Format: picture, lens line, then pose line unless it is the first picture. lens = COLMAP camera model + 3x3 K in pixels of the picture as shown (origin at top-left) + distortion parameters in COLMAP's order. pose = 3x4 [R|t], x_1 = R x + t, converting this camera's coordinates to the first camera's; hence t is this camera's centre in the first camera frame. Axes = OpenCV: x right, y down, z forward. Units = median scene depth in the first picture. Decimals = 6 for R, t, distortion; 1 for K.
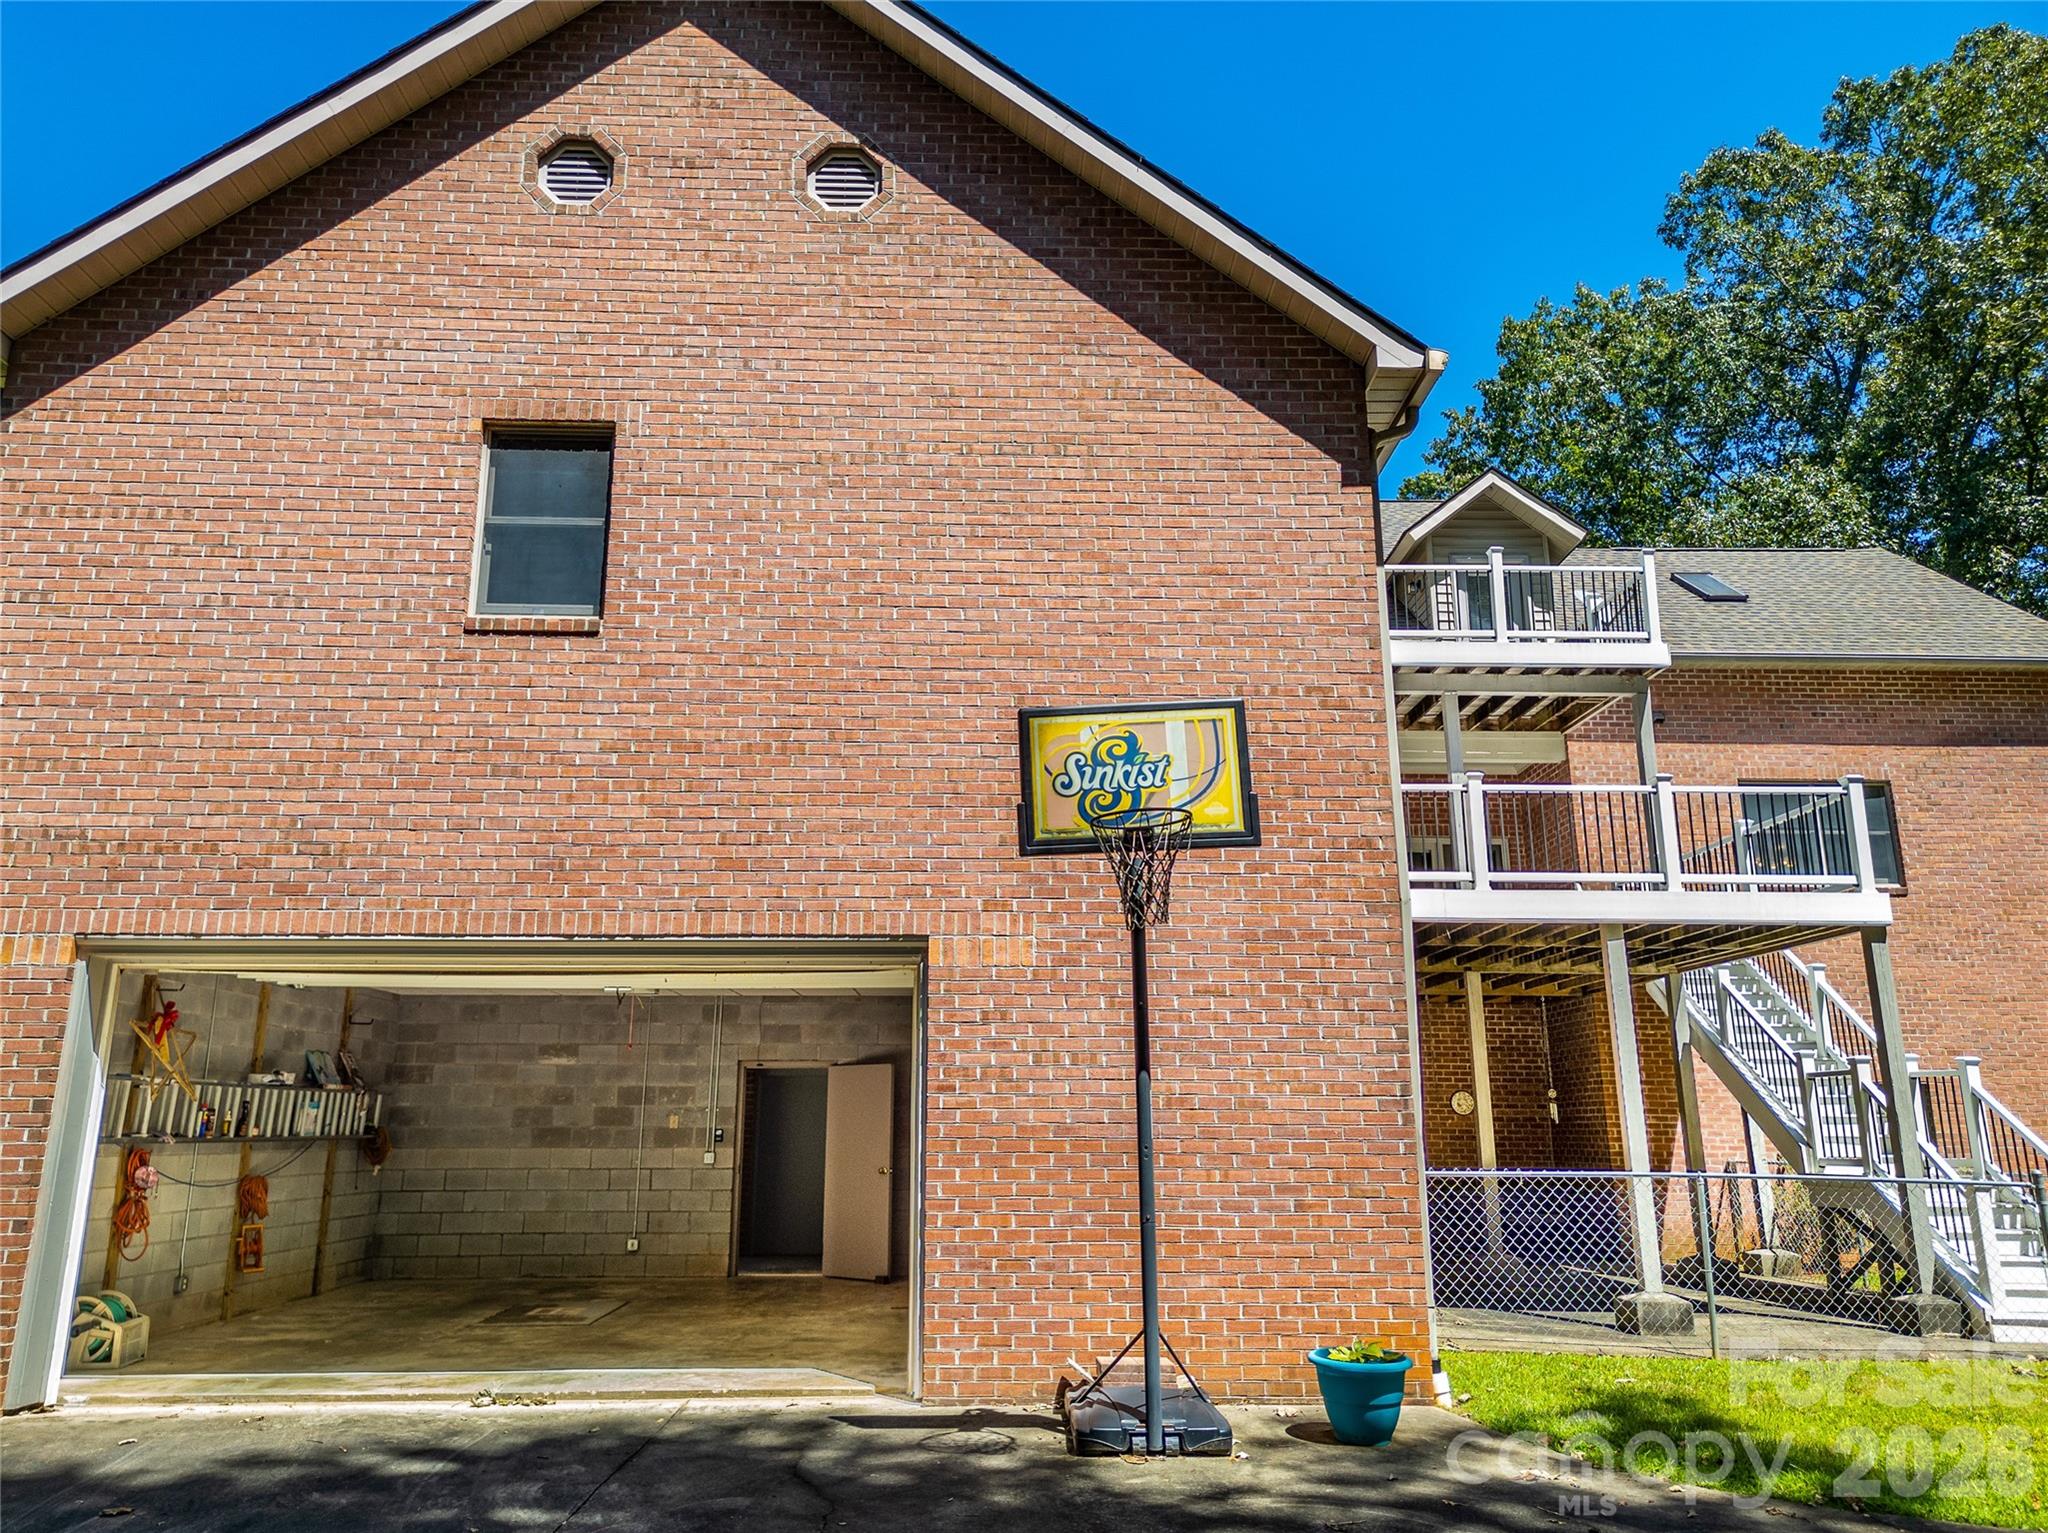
lens RADIAL K [[1447.5, 0, 1012.4], [0, 1447.5, 757.0], [0, 0, 1]] dist [0.079285, -0.068804]
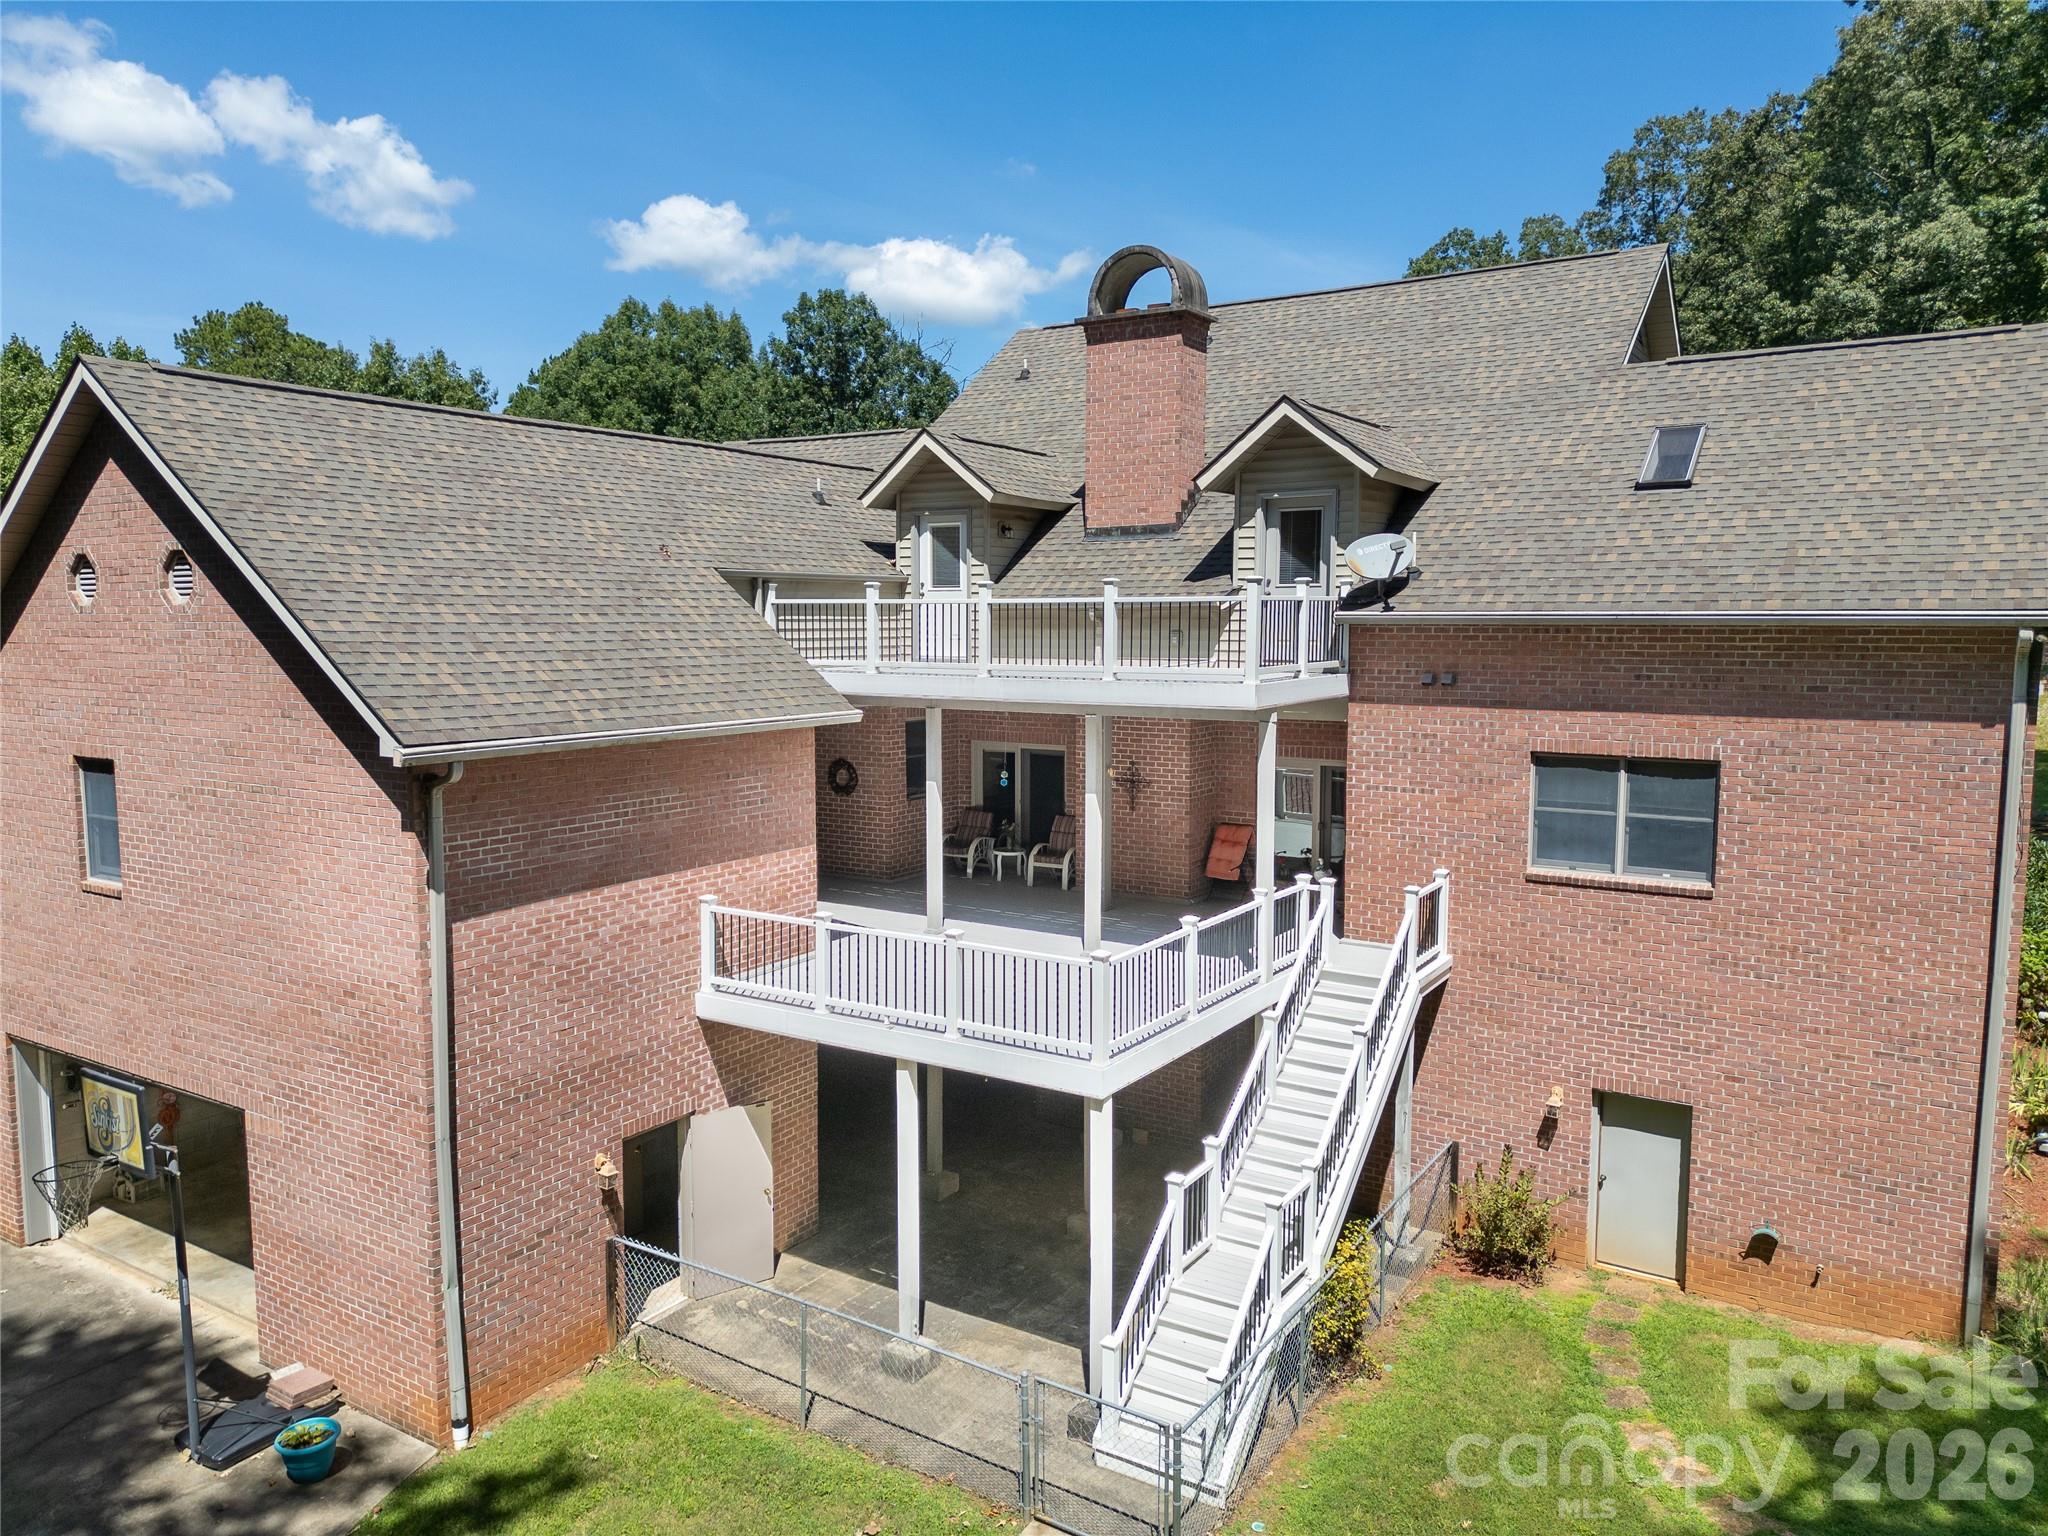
lens RADIAL K [[1429.2, 0, 1024.0], [0, 1429.2, 768.0], [0, 0, 1]] dist [0.045325, -0.027683]
pose [[0.825067, 0.060520, -0.561784, 0.743395], [0.142984, 0.939524, 0.311207, -0.294932], [0.546644, -0.337093, 0.766517, 0.167457]]
